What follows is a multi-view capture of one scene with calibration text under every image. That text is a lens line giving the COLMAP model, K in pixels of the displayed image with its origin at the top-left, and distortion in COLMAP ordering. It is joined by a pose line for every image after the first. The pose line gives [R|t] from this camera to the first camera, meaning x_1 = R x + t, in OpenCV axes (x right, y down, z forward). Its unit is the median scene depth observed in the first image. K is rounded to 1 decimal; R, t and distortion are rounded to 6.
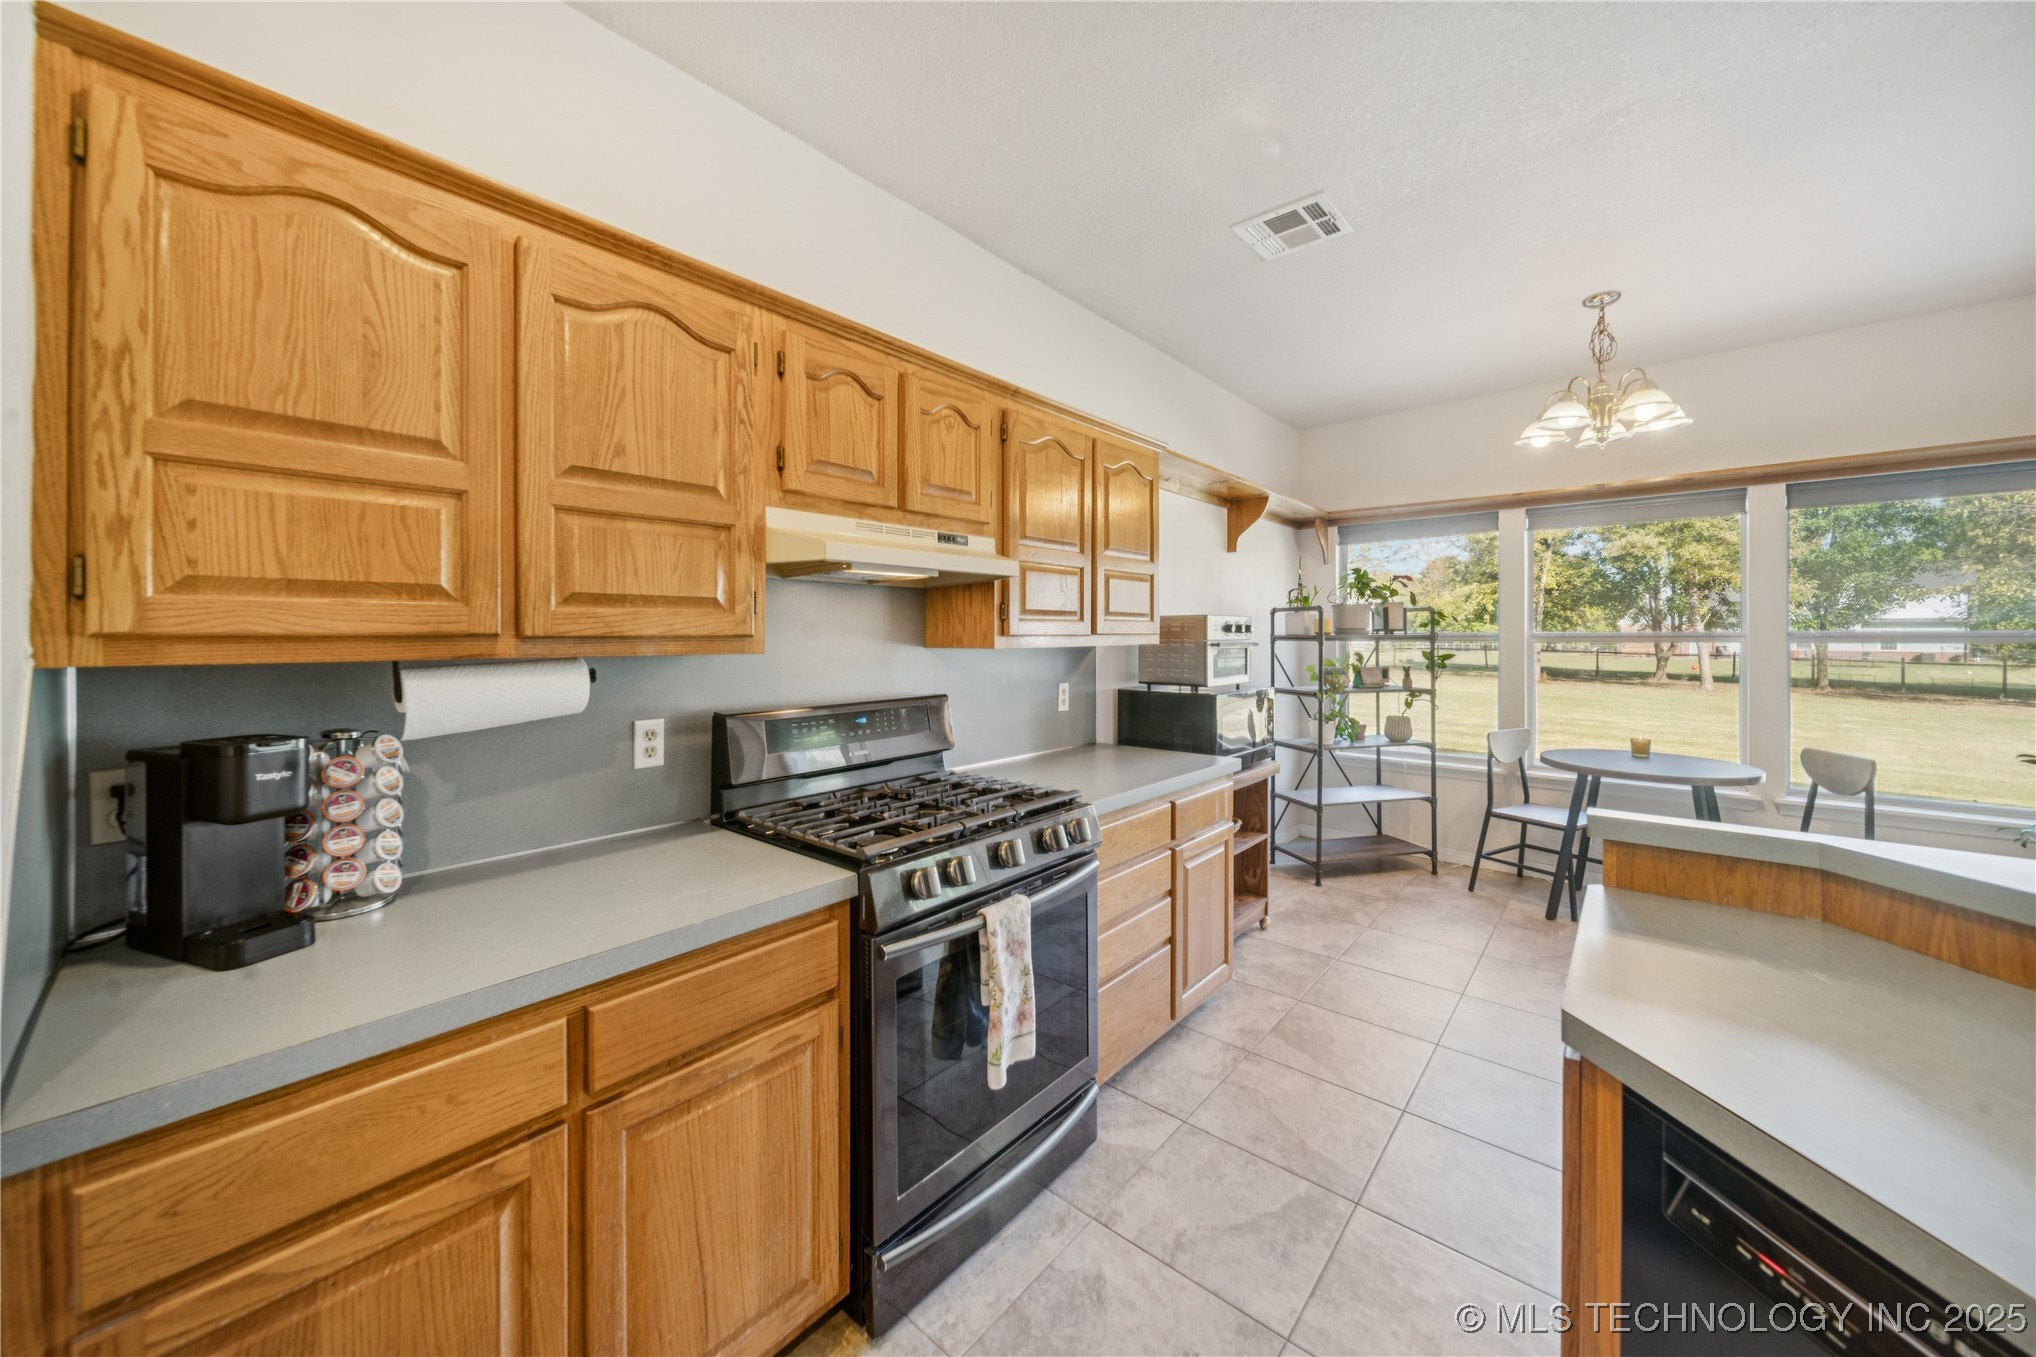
lens RADIAL K [[730.3, 0, 1010.2], [0, 730.3, 639.6], [0, 0, 1]] dist [-0.001869, -0.001041]
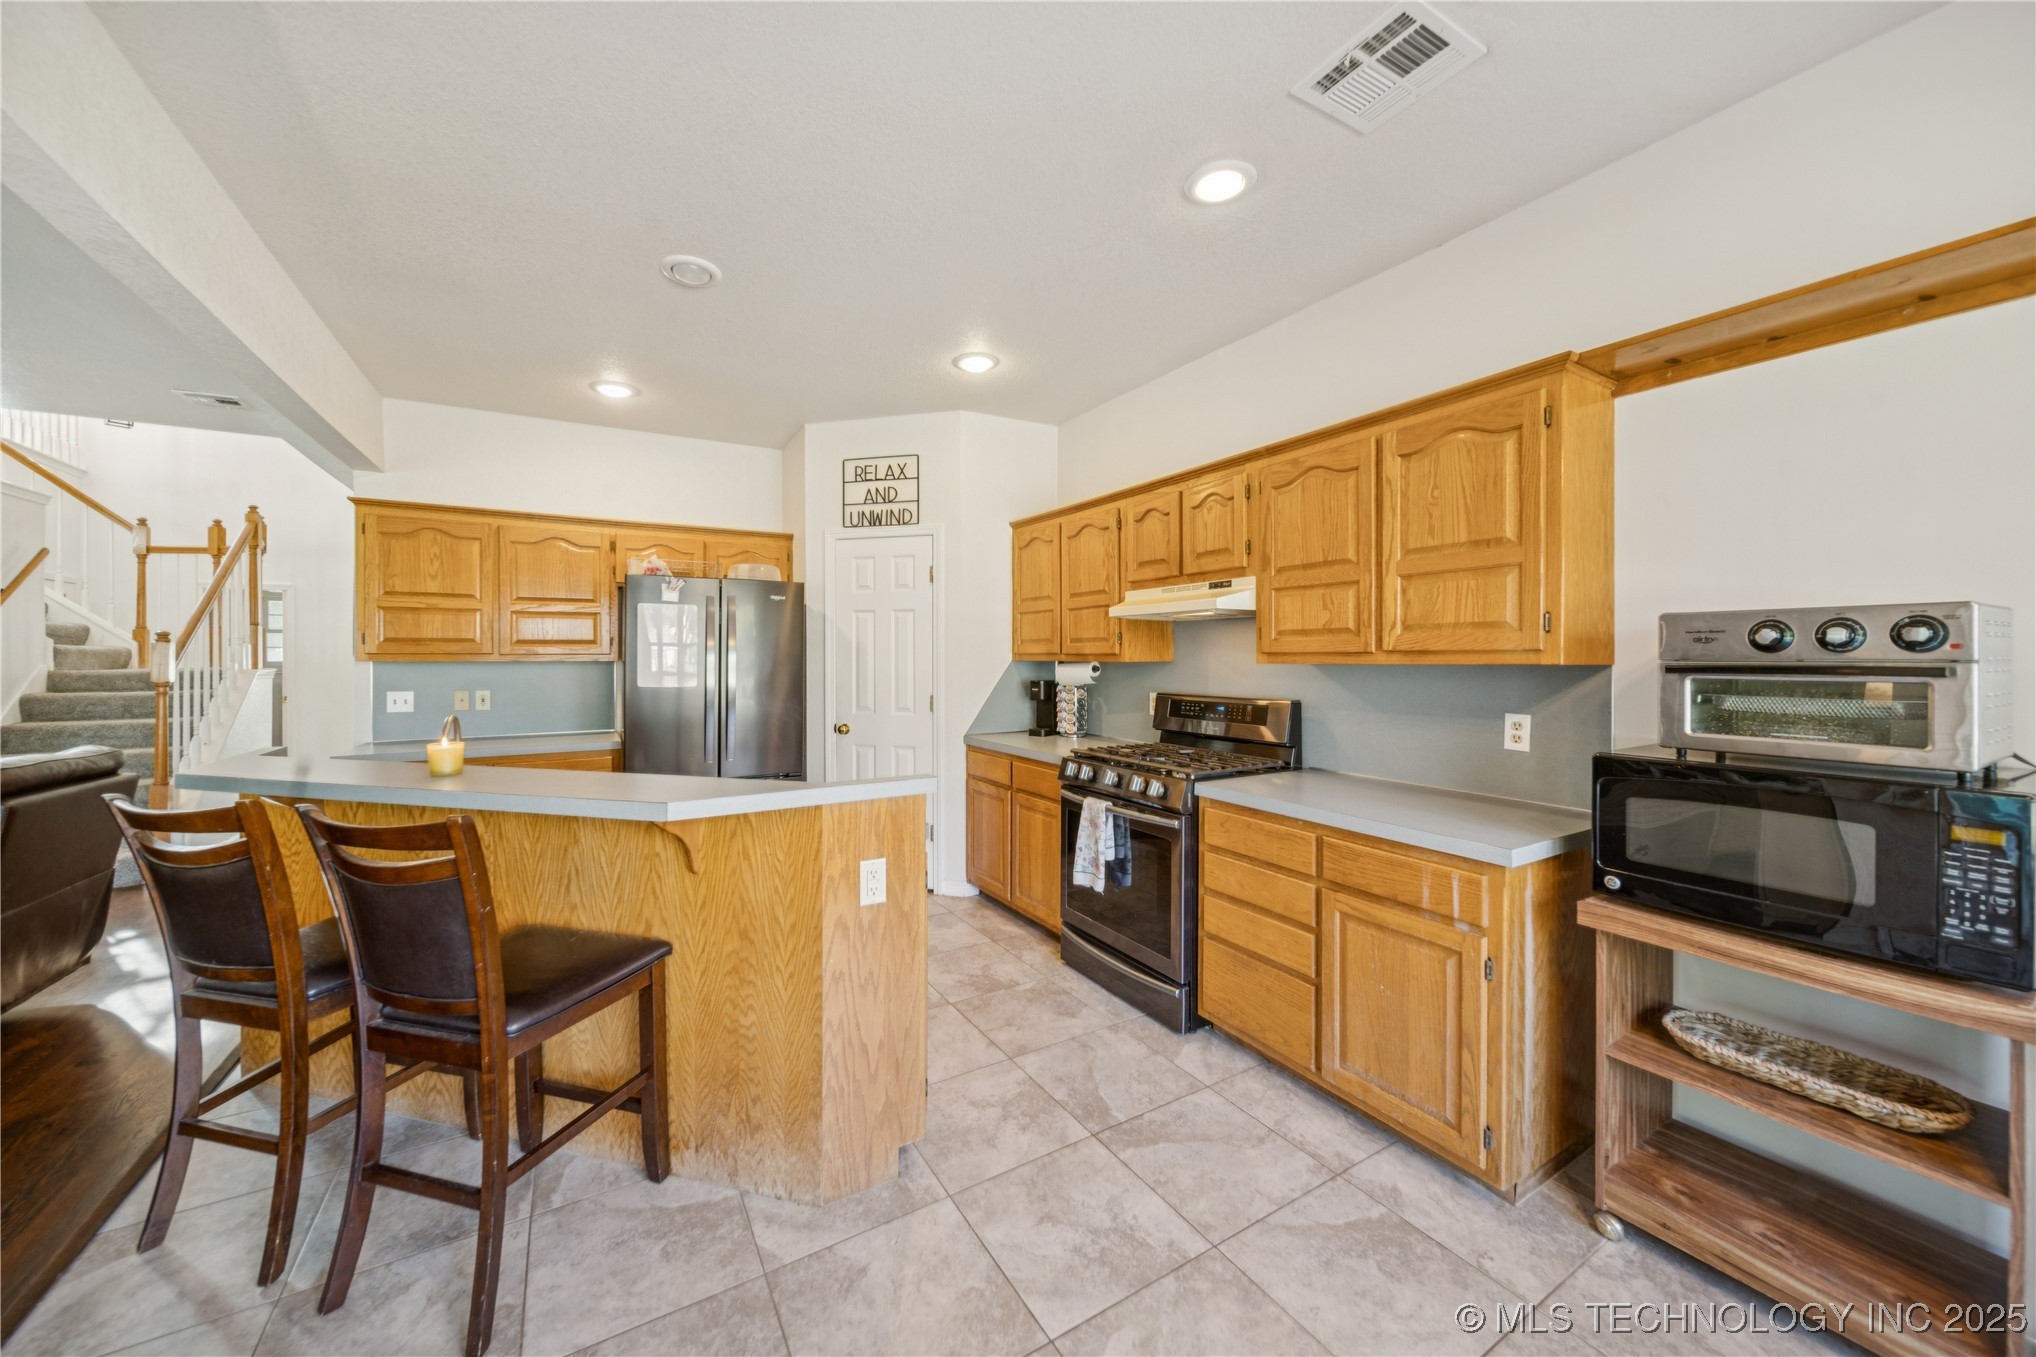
lens RADIAL K [[730.3, 0, 985.6], [0, 730.3, 655.7], [0, 0, 1]] dist [-0.001869, -0.001041]
pose [[-0.336959, 0.002905, -0.941515, 1.554426], [-0.002716, 0.999988, 0.004058, -0.006104], [0.941515, 0.003924, -0.336947, 1.163150]]
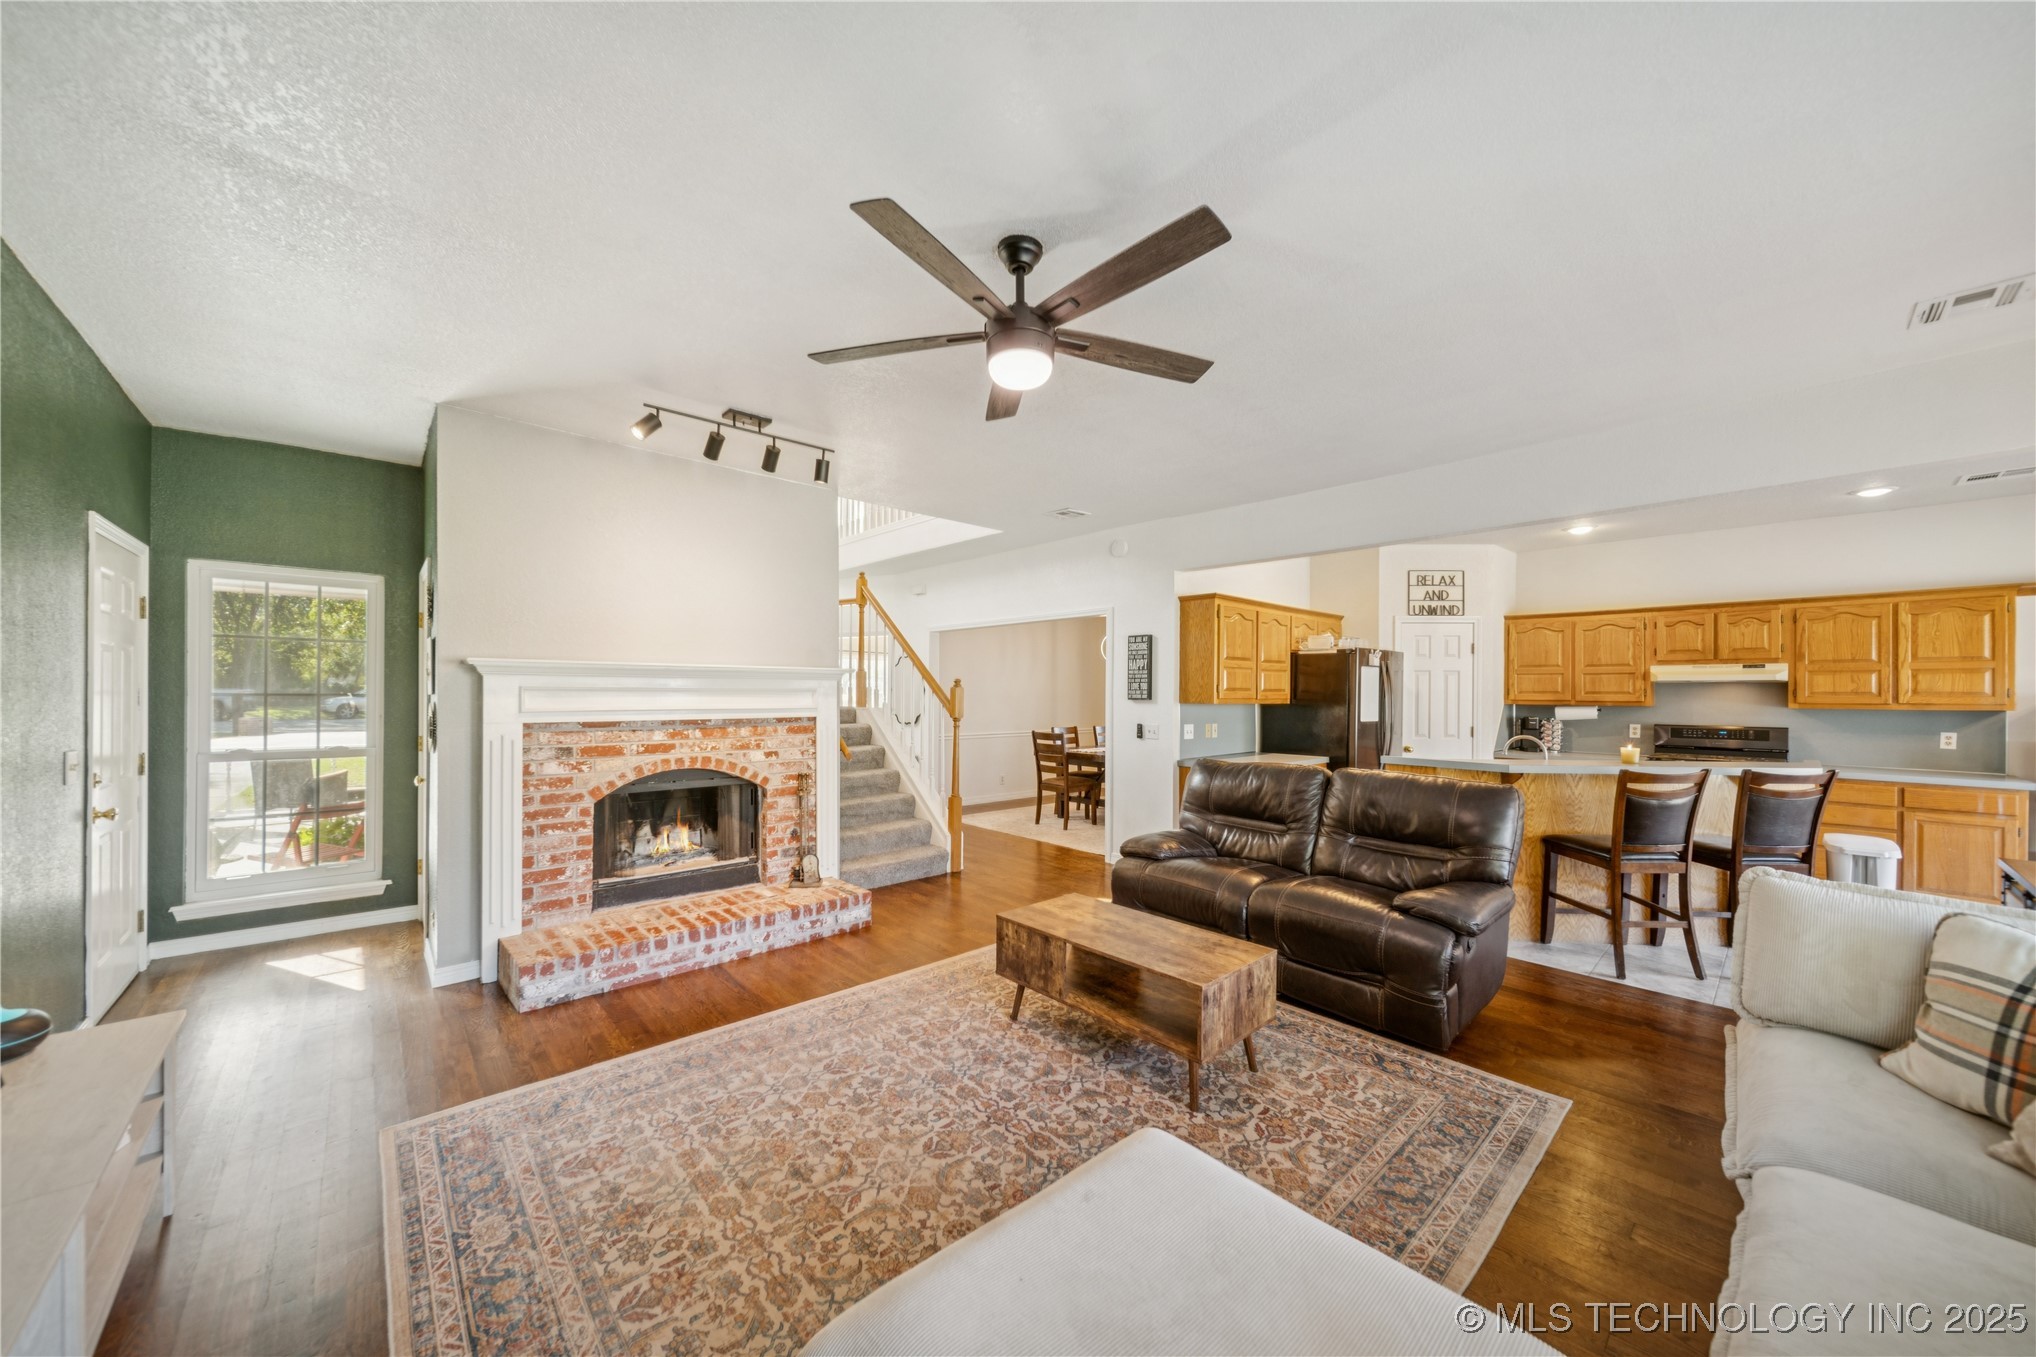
lens RADIAL K [[730.3, 0, 981.7], [0, 730.3, 689.2], [0, 0, 1]] dist [-0.001869, -0.001041]
pose [[-0.128599, -0.002548, -0.991693, 3.221686], [-0.011131, 0.999937, -0.001126, -0.022850], [0.991634, 0.010893, -0.128620, -1.598514]]
